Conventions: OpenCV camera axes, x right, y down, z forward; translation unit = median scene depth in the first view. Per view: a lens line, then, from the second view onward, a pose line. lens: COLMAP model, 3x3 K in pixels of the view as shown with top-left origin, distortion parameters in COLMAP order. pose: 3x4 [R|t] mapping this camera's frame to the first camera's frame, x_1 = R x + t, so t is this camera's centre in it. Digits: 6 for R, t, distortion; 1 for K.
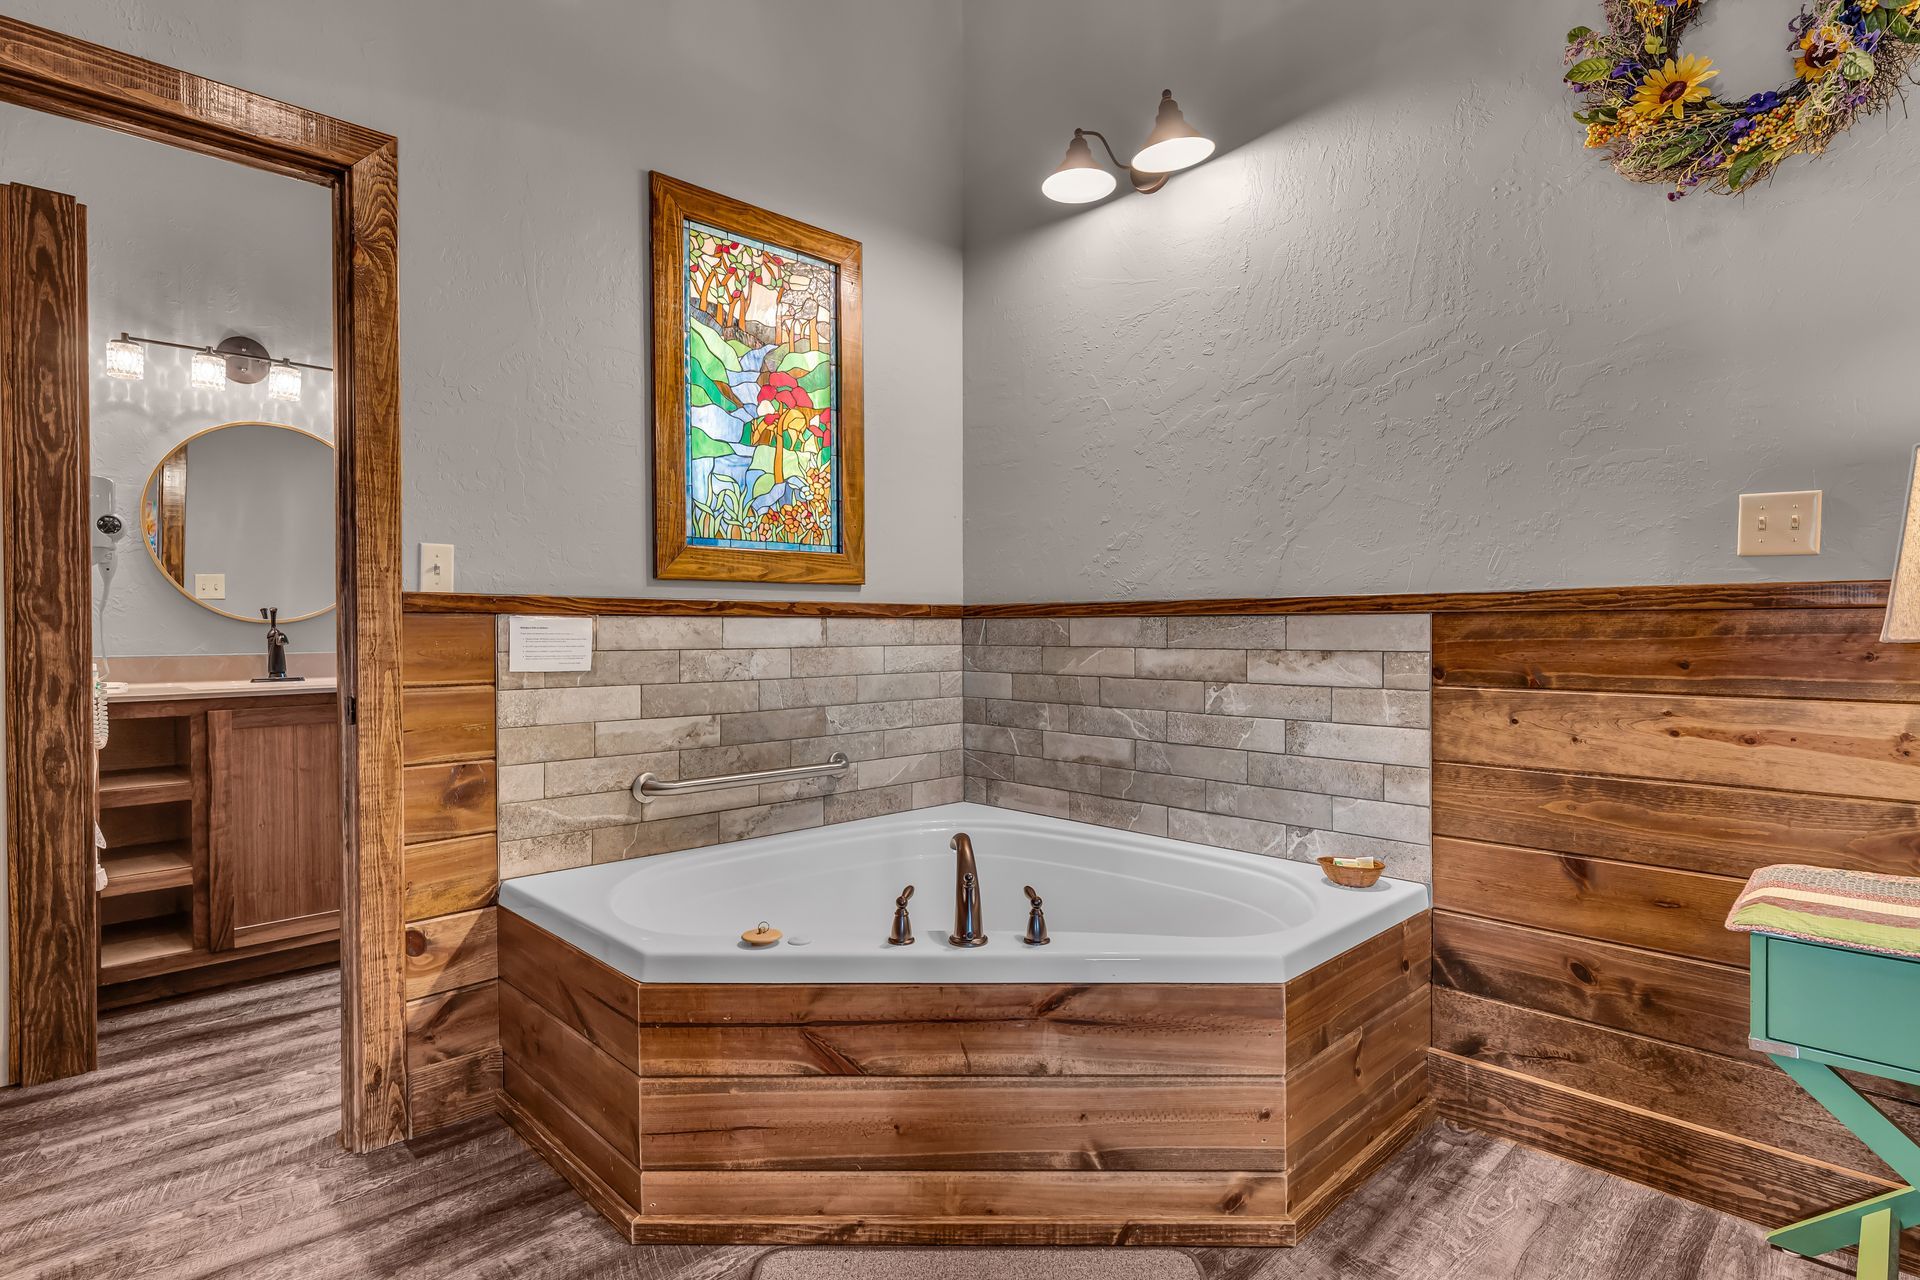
lens RADIAL K [[976.4, 0, 955.2], [0, 976.4, 634.3], [0, 0, 1]] dist [-0.001753, -0.001076]
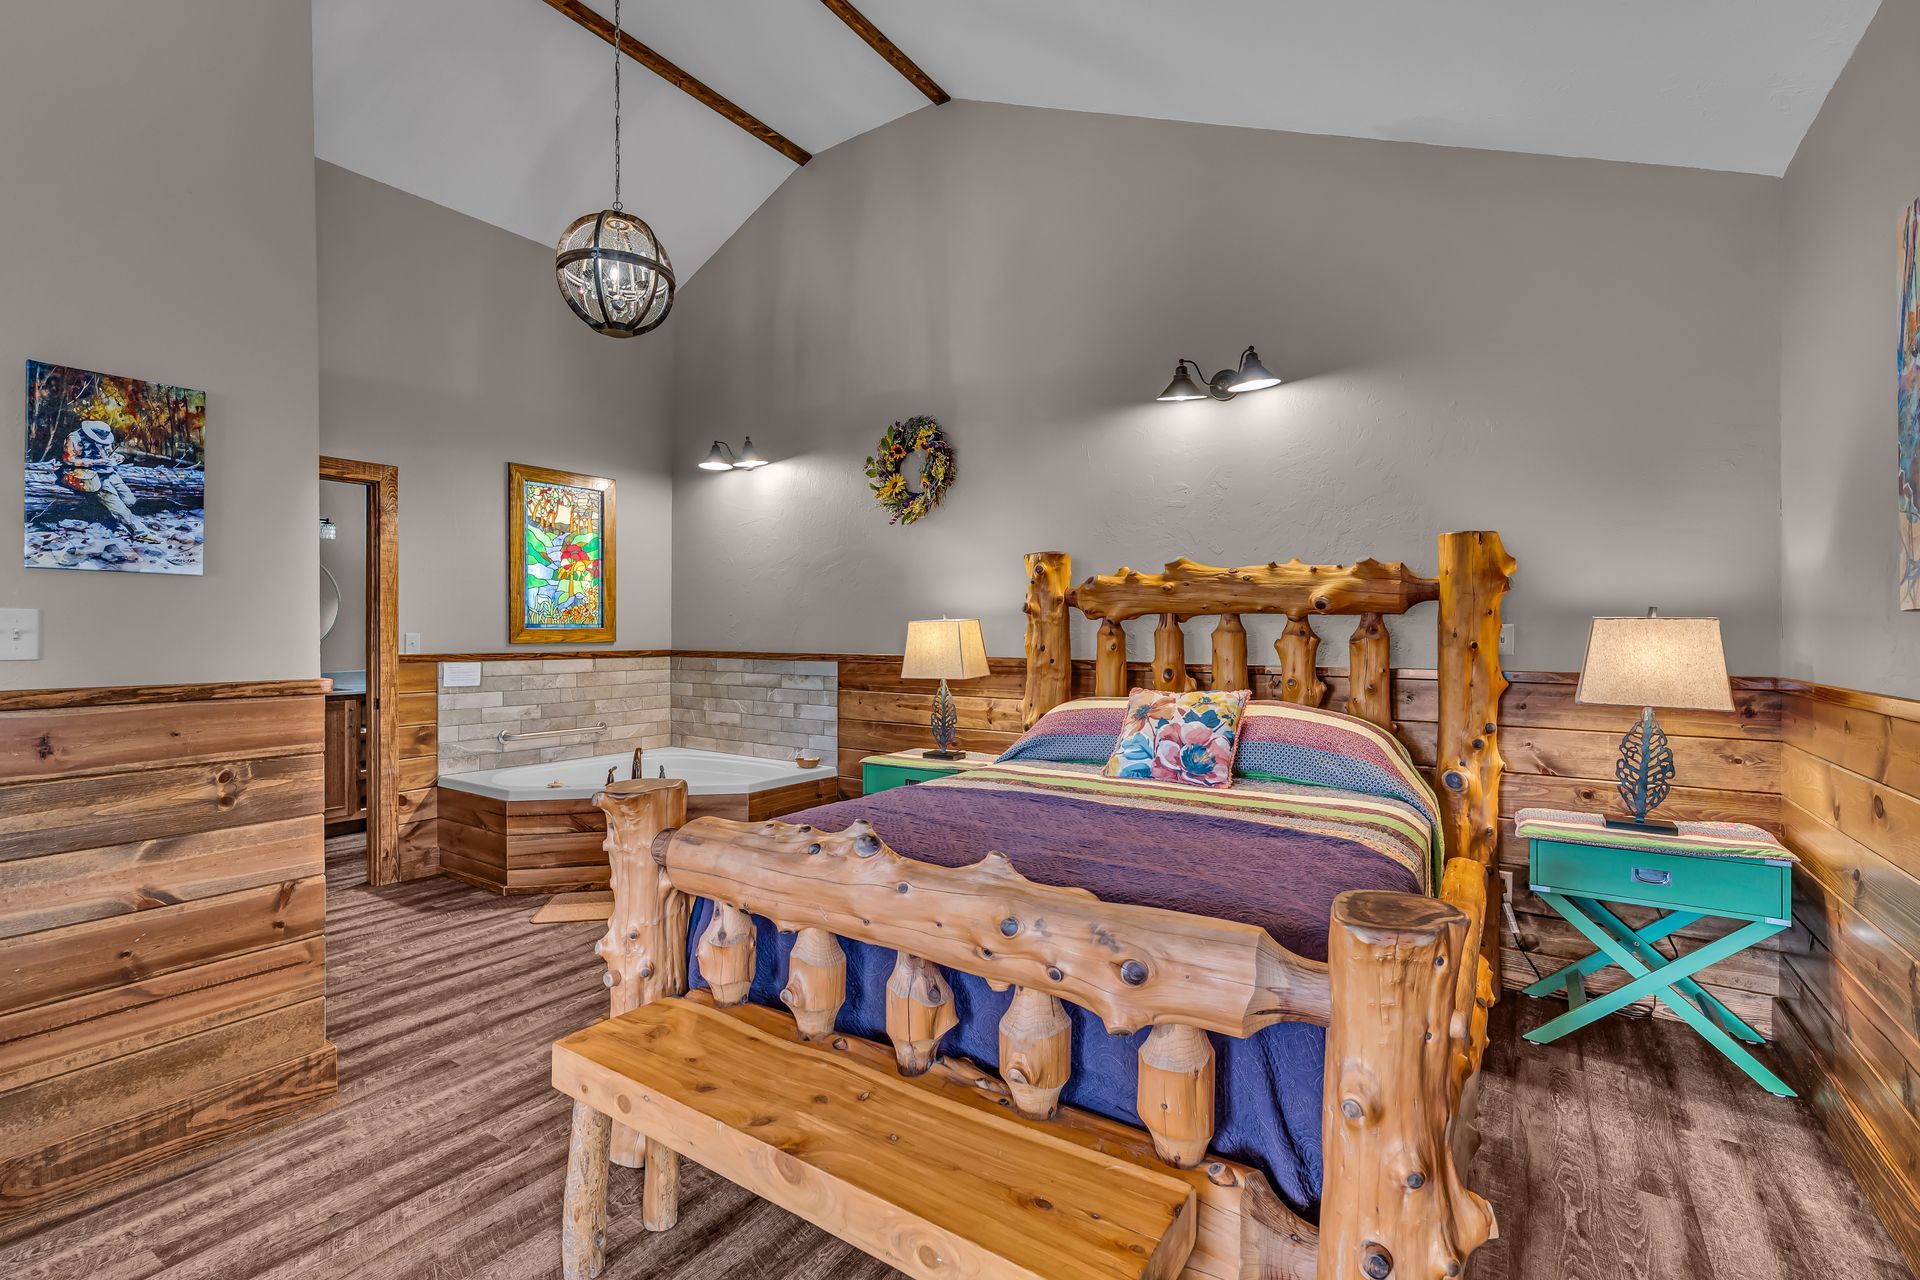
lens RADIAL K [[851.1, 0, 952.9], [0, 851.1, 632.5], [0, 0, 1]] dist [-0.003056, 0.000433]
pose [[0.978371, 0.005782, 0.206778, 0.271139], [-0.004649, 0.999971, -0.005963, -0.072857], [-0.206807, 0.004872, 0.978370, -1.071342]]
